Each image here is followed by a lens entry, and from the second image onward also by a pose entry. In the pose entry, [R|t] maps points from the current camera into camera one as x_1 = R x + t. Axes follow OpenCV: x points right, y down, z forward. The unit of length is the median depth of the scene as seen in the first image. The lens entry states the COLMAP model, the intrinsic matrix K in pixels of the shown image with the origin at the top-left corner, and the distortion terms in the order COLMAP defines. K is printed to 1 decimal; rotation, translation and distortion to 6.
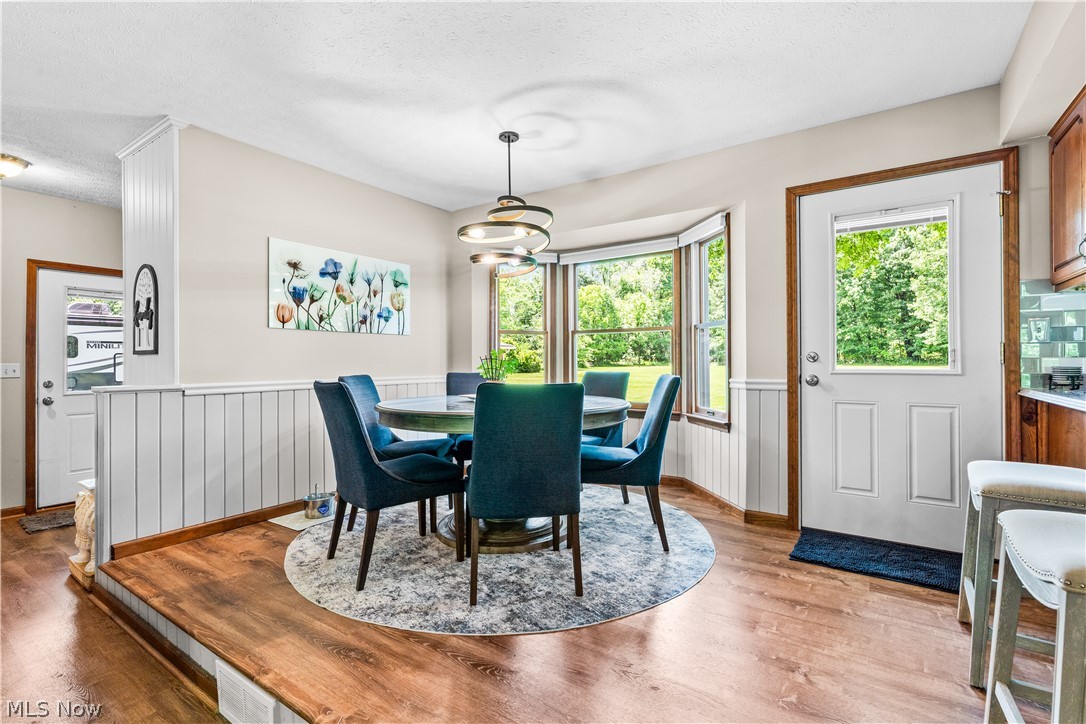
lens RADIAL K [[496.5, 0, 534.2], [0, 496.5, 360.7], [0, 0, 1]] dist [-0.008863, 0.002689]
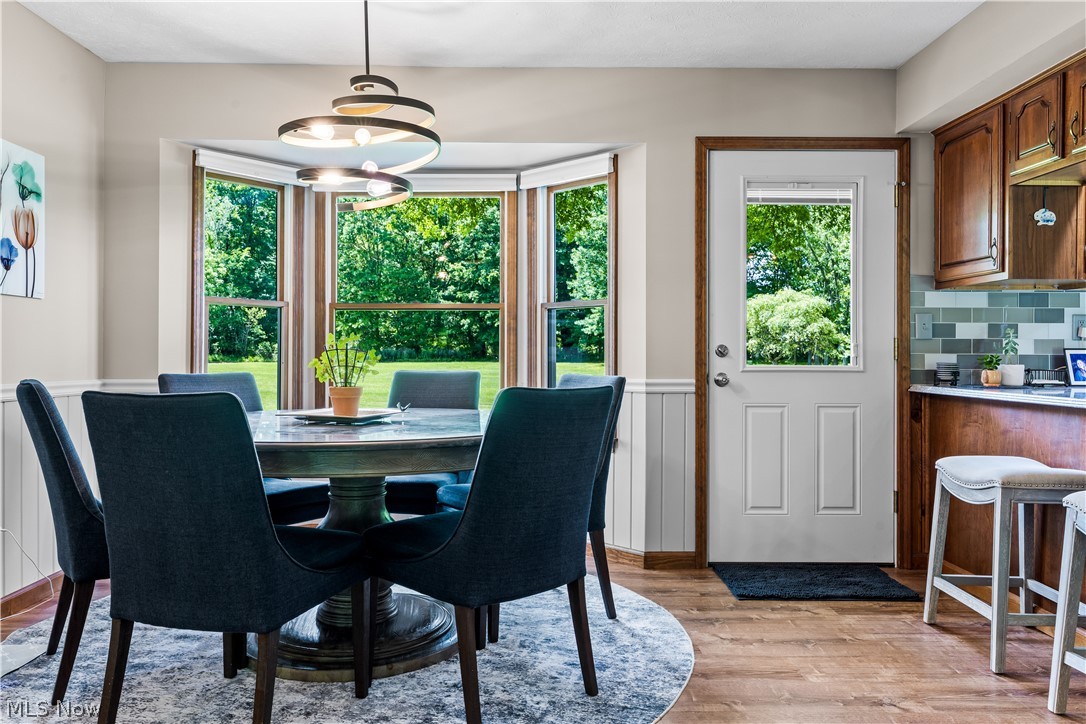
lens RADIAL K [[812.5, 0, 525.3], [0, 812.5, 353.5], [0, 0, 1]] dist [-0.009327, 0.008352]
pose [[0.818250, 0.006977, 0.574820, -0.475911], [-0.006972, 0.999973, -0.002213, 0.002056], [-0.574820, -0.002197, 0.818277, 0.099224]]
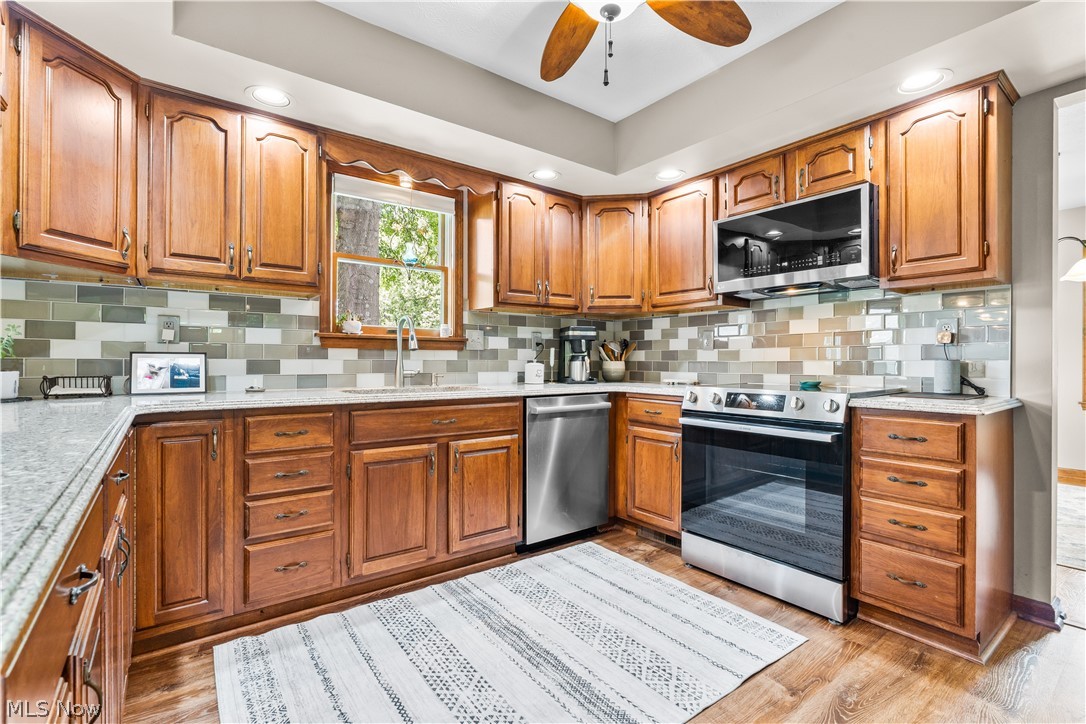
lens RADIAL K [[496.5, 0, 534.9], [0, 496.5, 362.2], [0, 0, 1]] dist [-0.008863, 0.002689]
pose [[0.308807, 0.004230, 0.951115, 0.509365], [-0.006331, 0.999977, -0.002391, -0.001919], [-0.951104, -0.005284, 0.308826, -0.093964]]
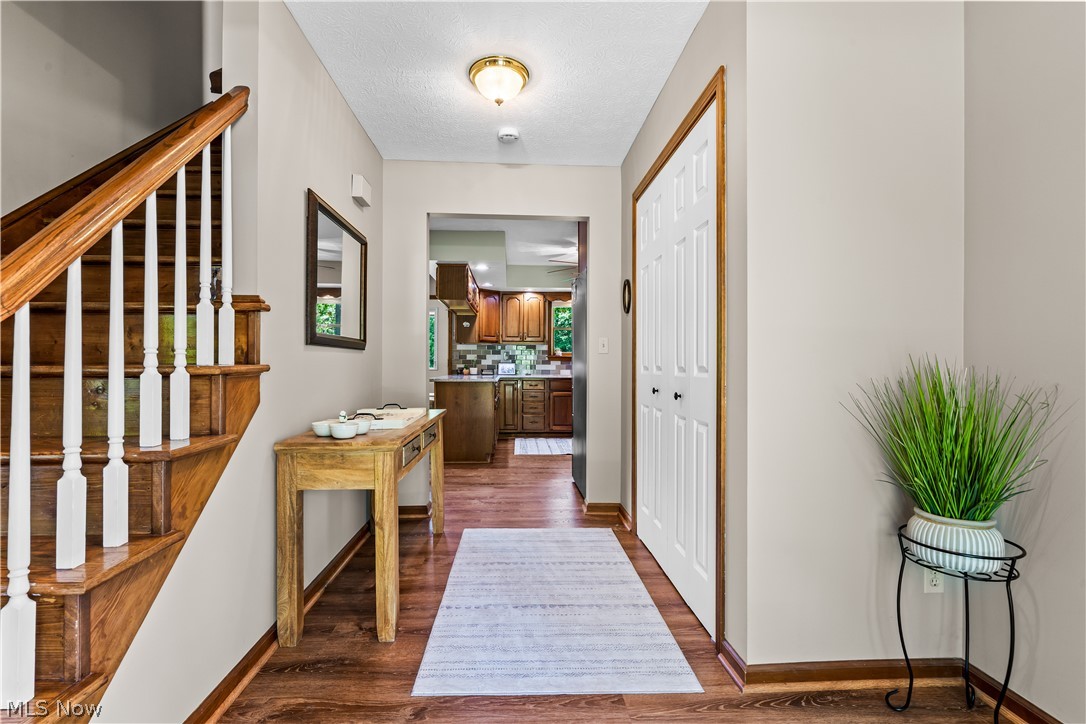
lens RADIAL K [[496.5, 0, 538.7], [0, 496.5, 366.1], [0, 0, 1]] dist [-0.008863, 0.002689]
pose [[0.785895, 0.004954, 0.618340, -0.427049], [-0.006189, 0.999981, -0.000146, 0.001530], [-0.618329, -0.003712, 0.785911, -1.484150]]
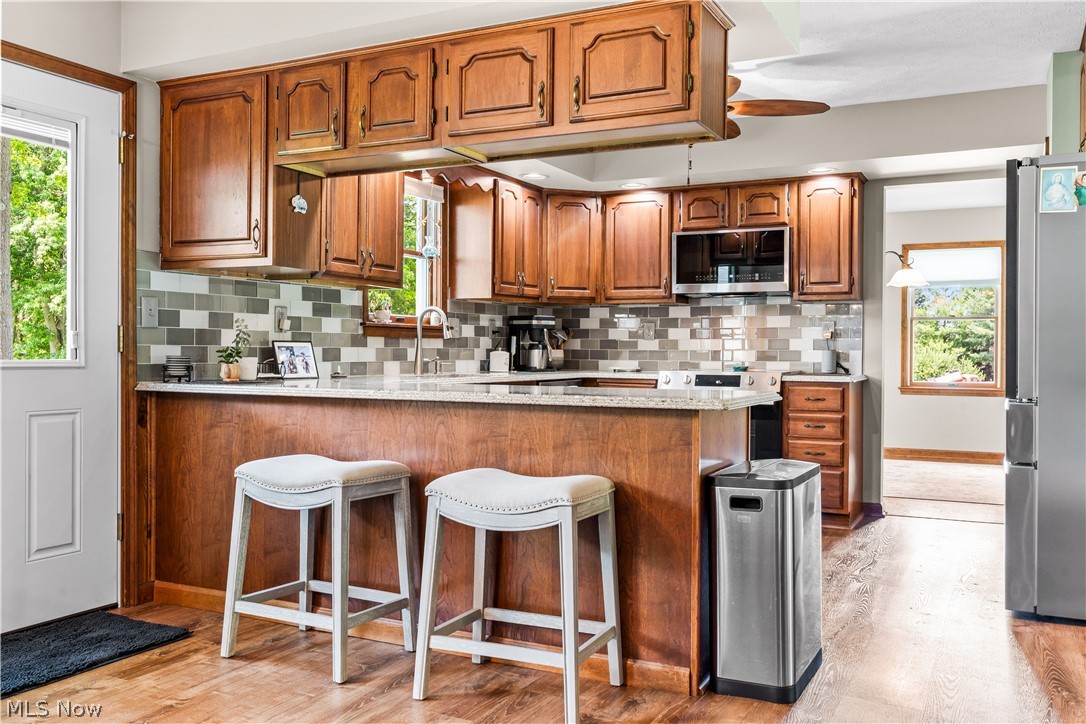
lens RADIAL K [[936.0, 0, 542.4], [0, 936.0, 361.9], [0, 0, 1]] dist [-0.004435, 0.001723]
pose [[-0.149233, -0.008474, 0.988766, -0.530673], [-0.007649, 0.999943, 0.007415, 0.004594], [-0.988772, -0.006456, -0.149289, 0.474766]]
